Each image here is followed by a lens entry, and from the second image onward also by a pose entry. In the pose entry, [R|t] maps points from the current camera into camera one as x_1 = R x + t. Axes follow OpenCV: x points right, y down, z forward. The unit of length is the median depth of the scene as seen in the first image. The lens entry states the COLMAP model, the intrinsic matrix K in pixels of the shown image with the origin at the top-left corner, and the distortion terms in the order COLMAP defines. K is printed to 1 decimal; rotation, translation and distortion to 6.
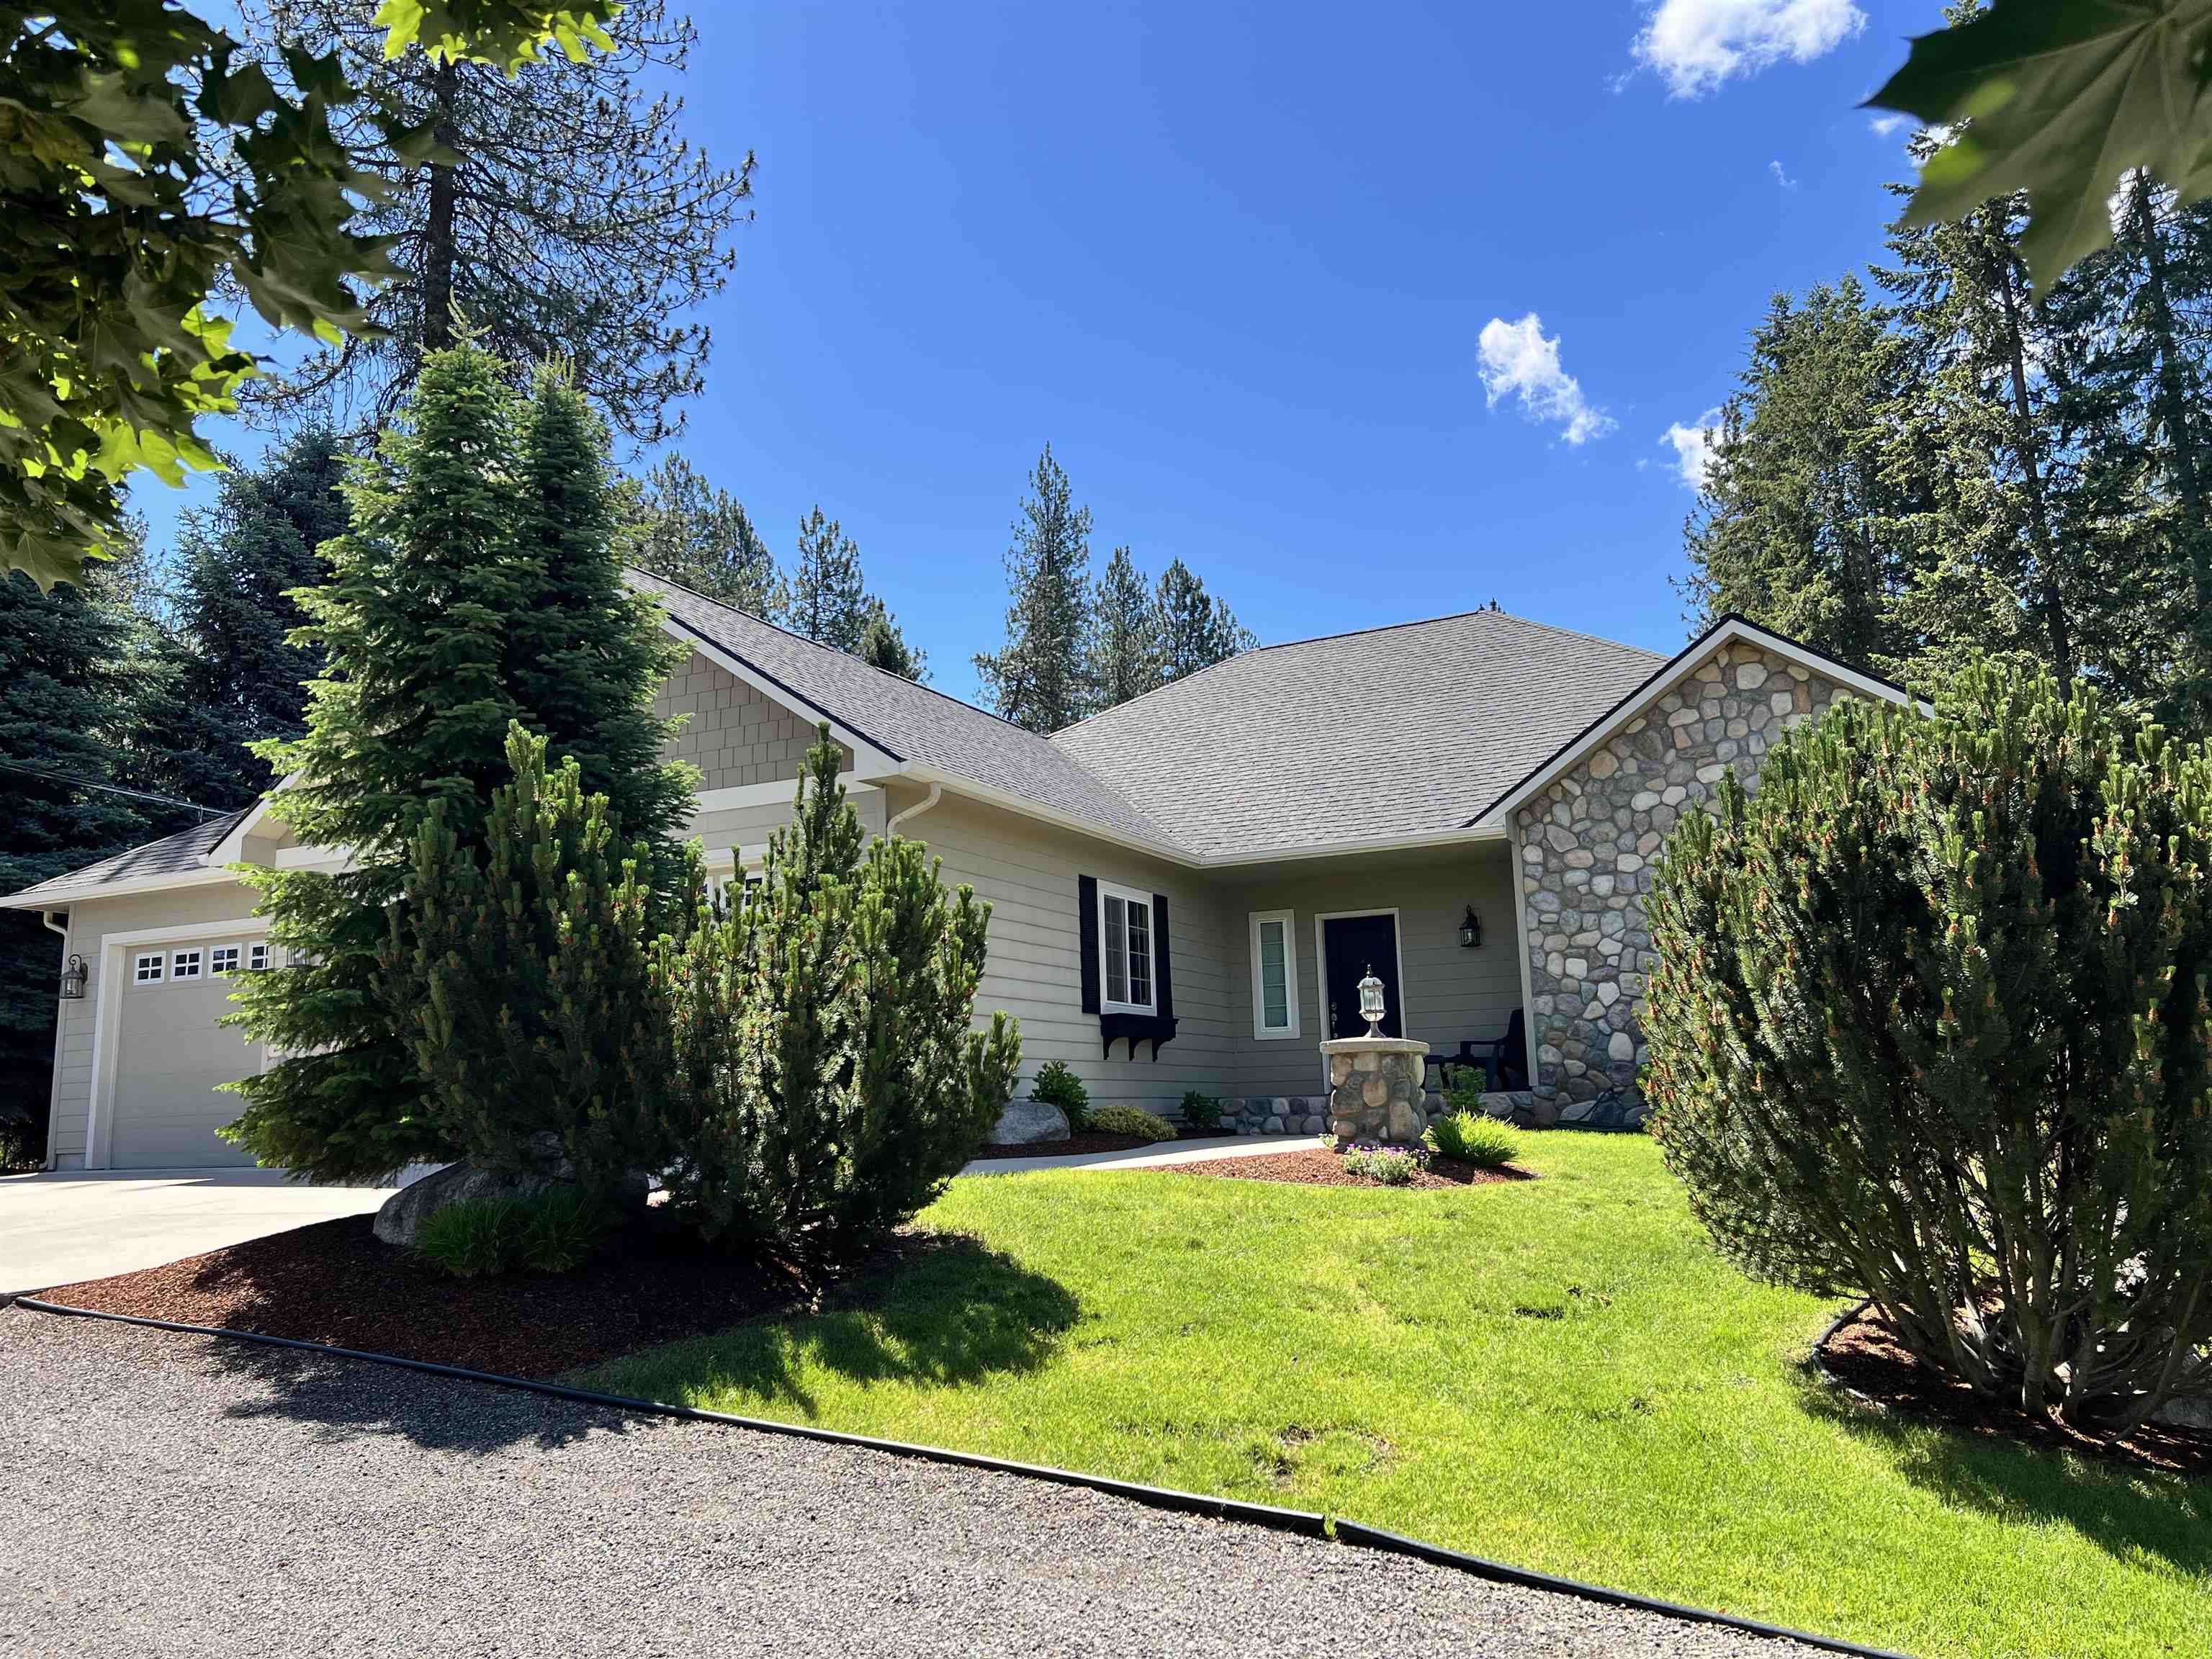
lens RADIAL K [[1655.5, 0, 1099.2], [0, 1655.5, 836.0], [0, 0, 1]] dist [0.083760, -0.091627]
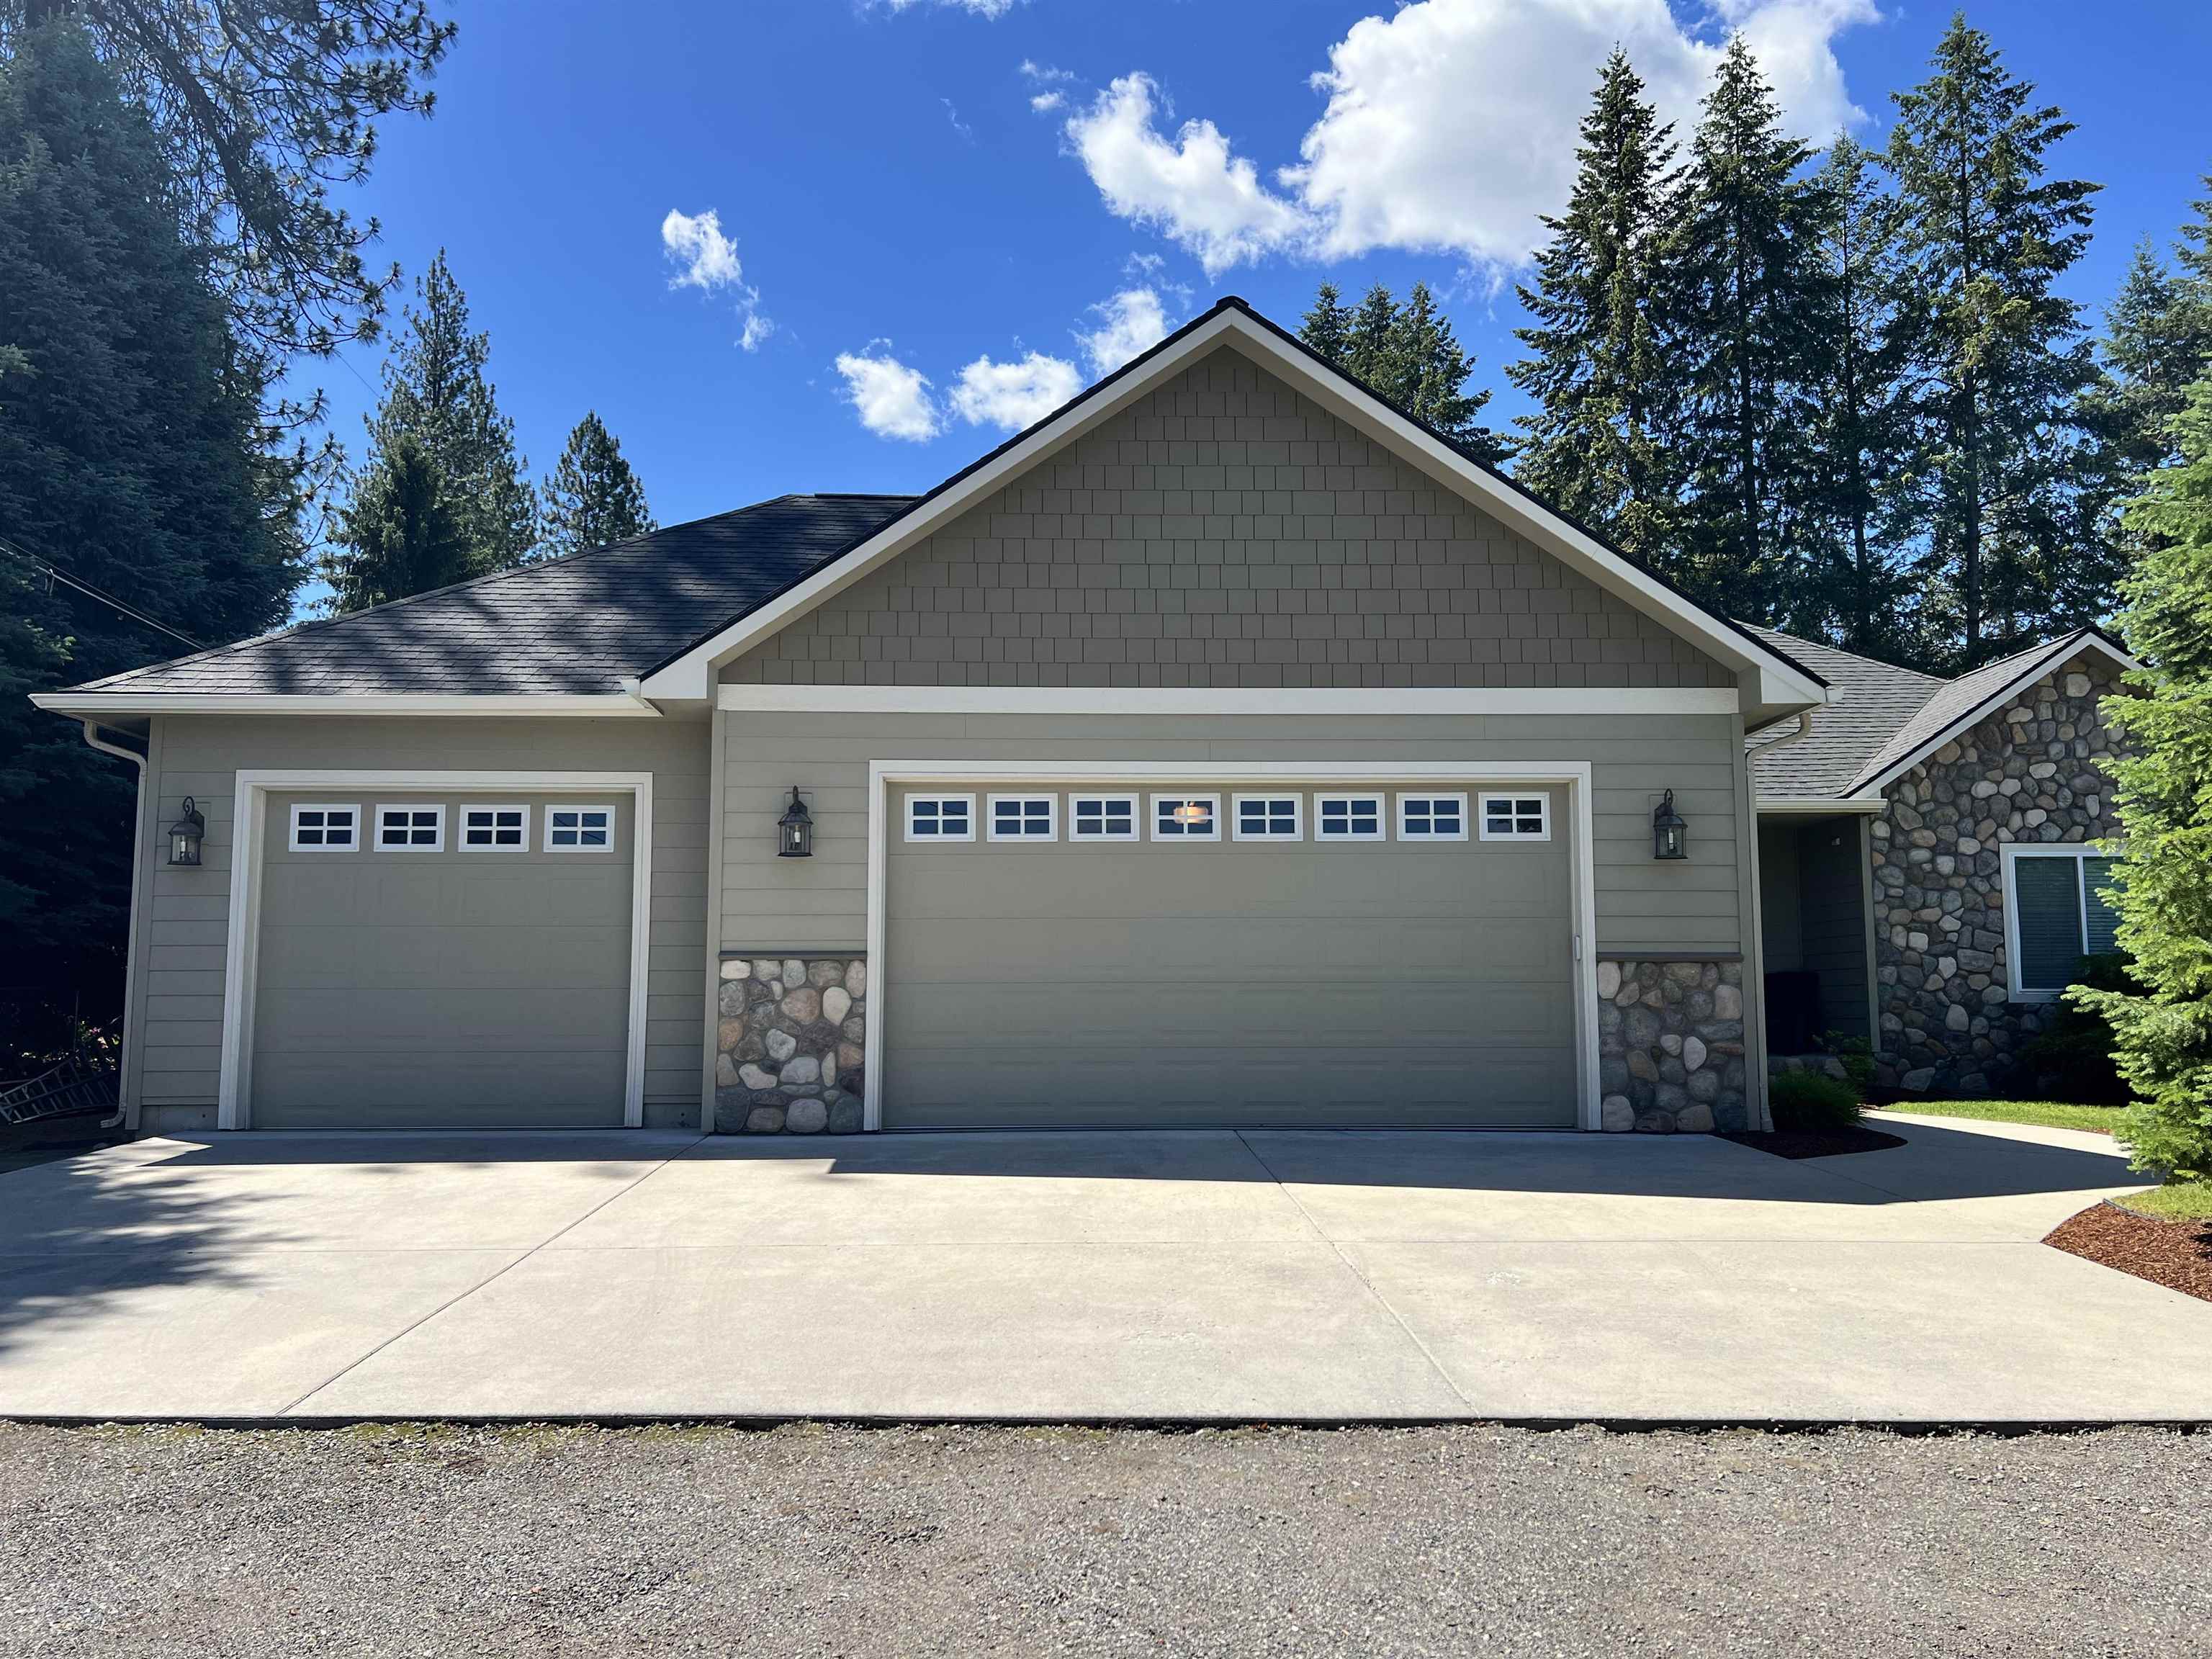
lens RADIAL K [[1655.5, 0, 1099.2], [0, 1655.5, 836.0], [0, 0, 1]] dist [0.083760, -0.091627]
pose [[0.885674, 0.076750, 0.457920, -0.657768], [-0.101998, 0.994313, 0.030624, 0.033103], [-0.452965, -0.073830, 0.888466, 0.296497]]
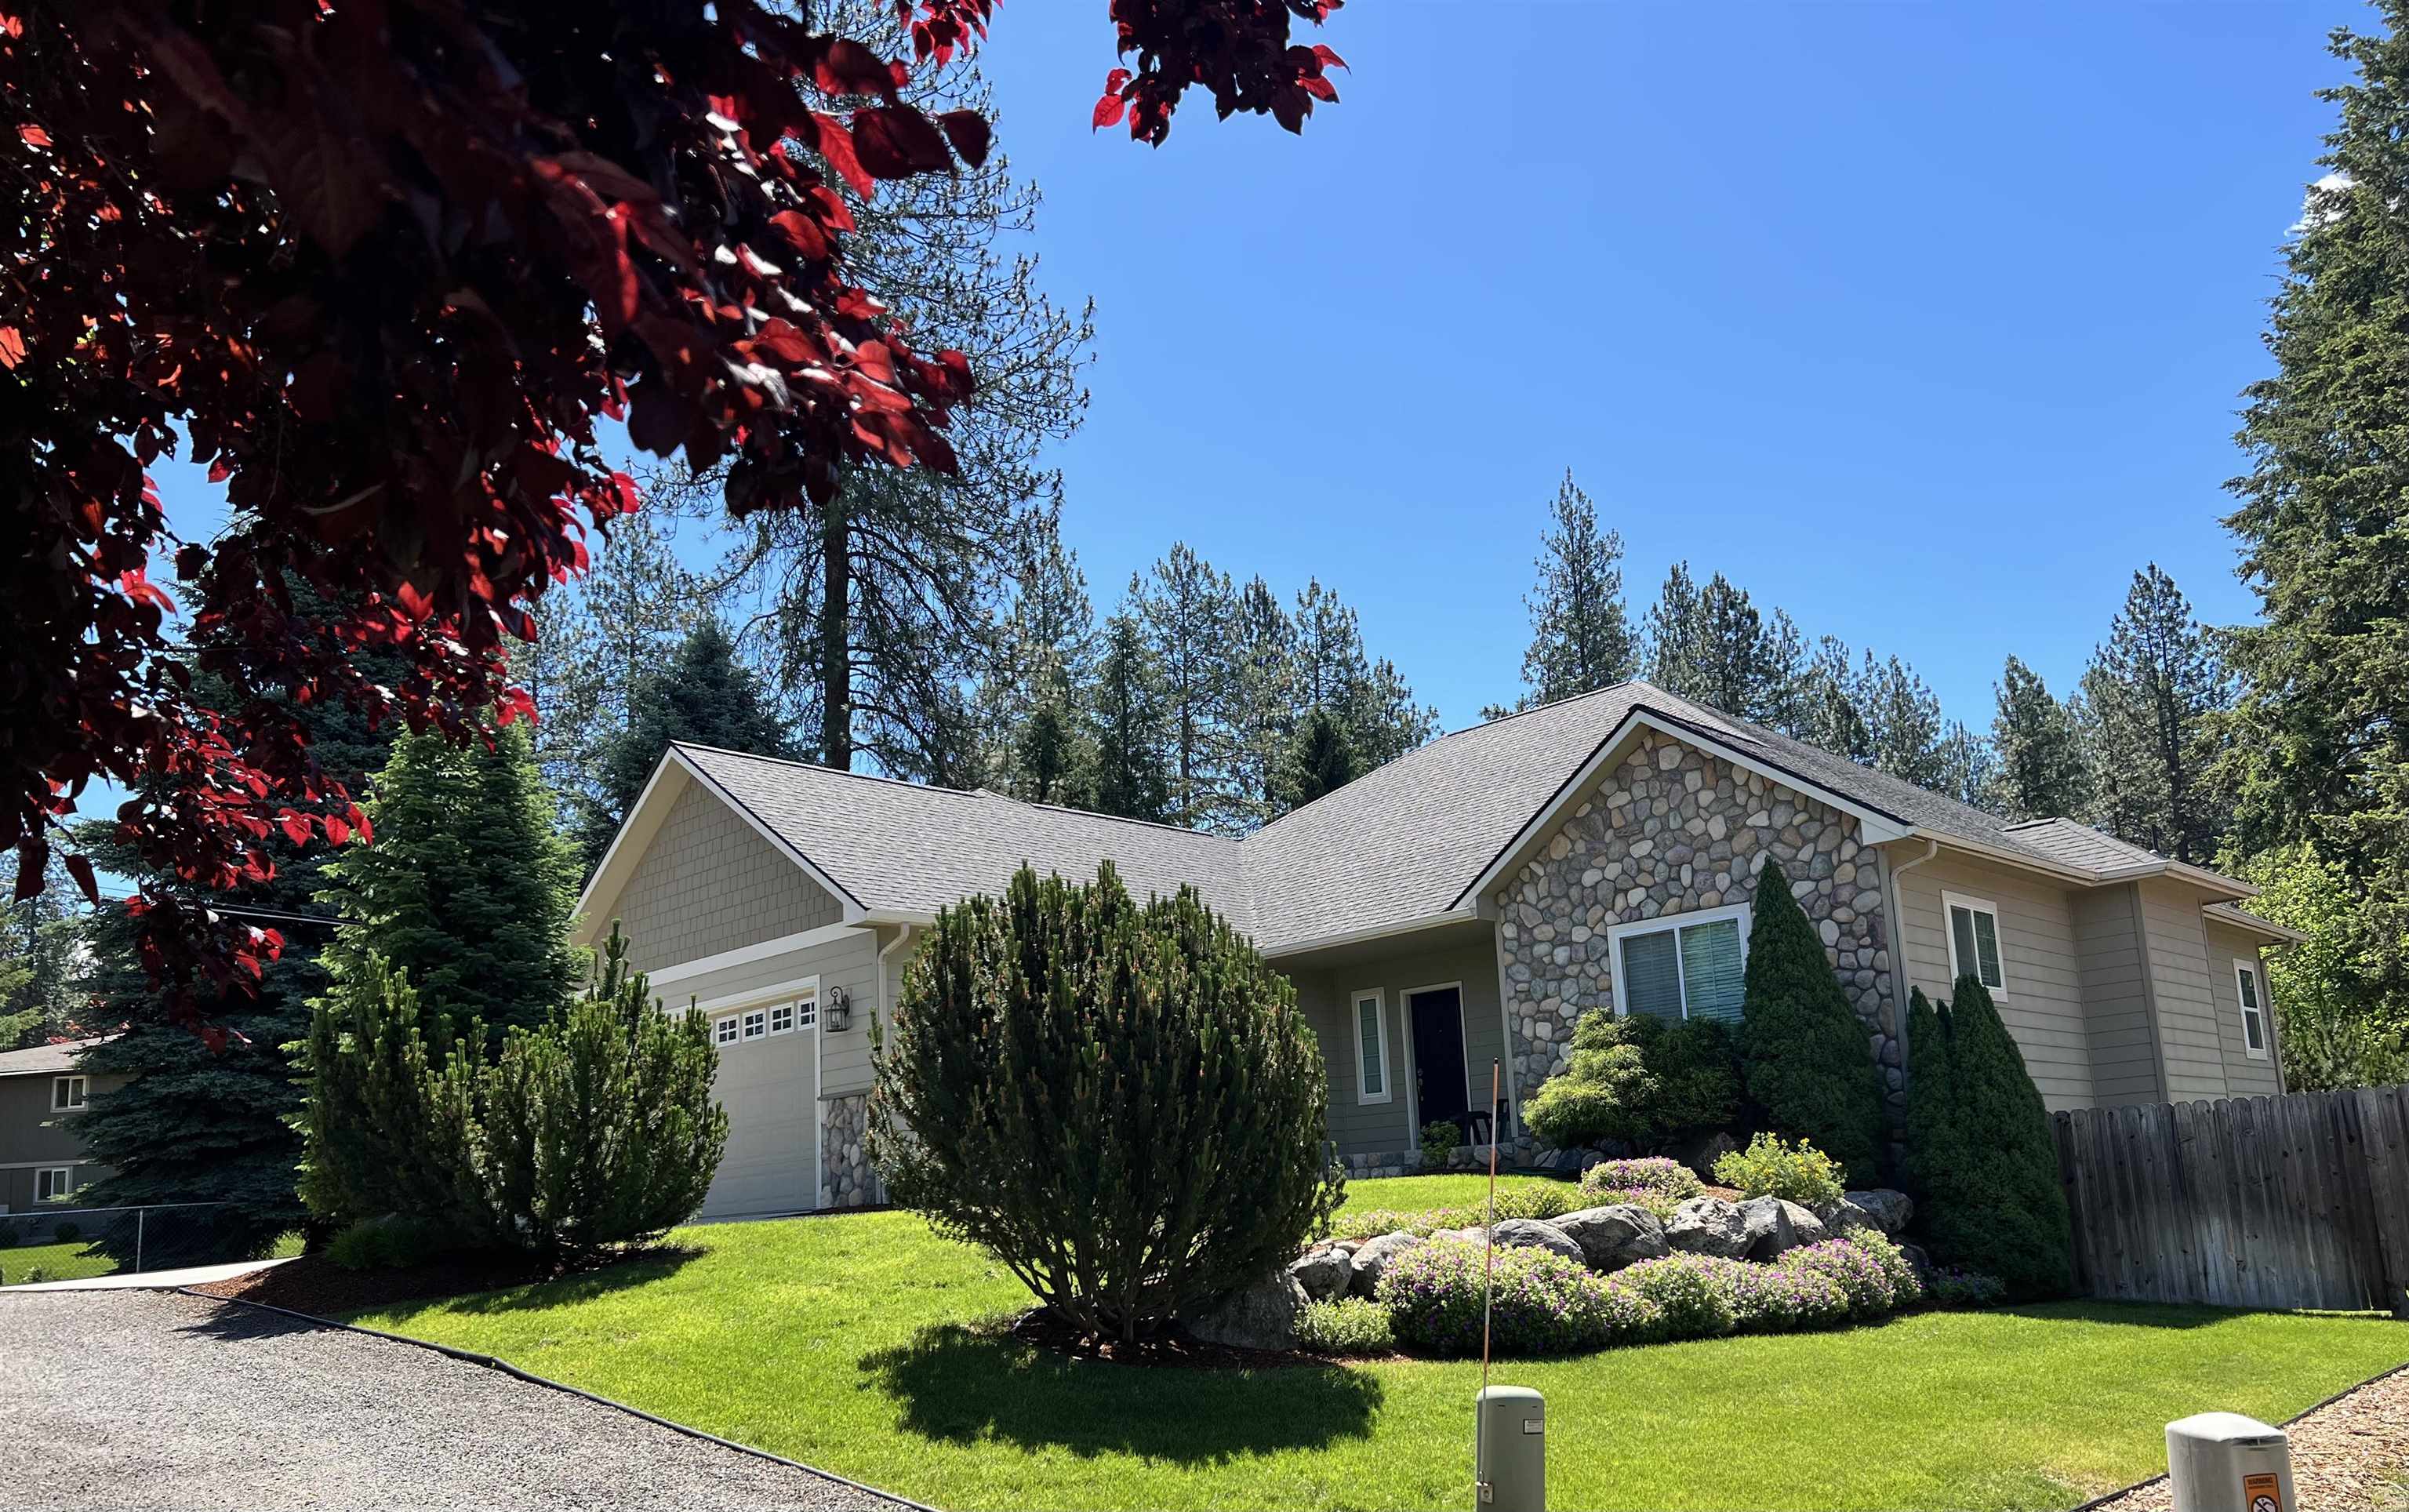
lens RADIAL K [[1786.1, 0, 1211.6], [0, 1786.1, 915.8], [0, 0, 1]] dist [0.158873, -0.211401]
pose [[0.947418, -0.073529, -0.311436, 0.454263], [0.078039, 0.996948, 0.002023, -0.017520], [0.310337, -0.026221, 0.950265, -0.213800]]
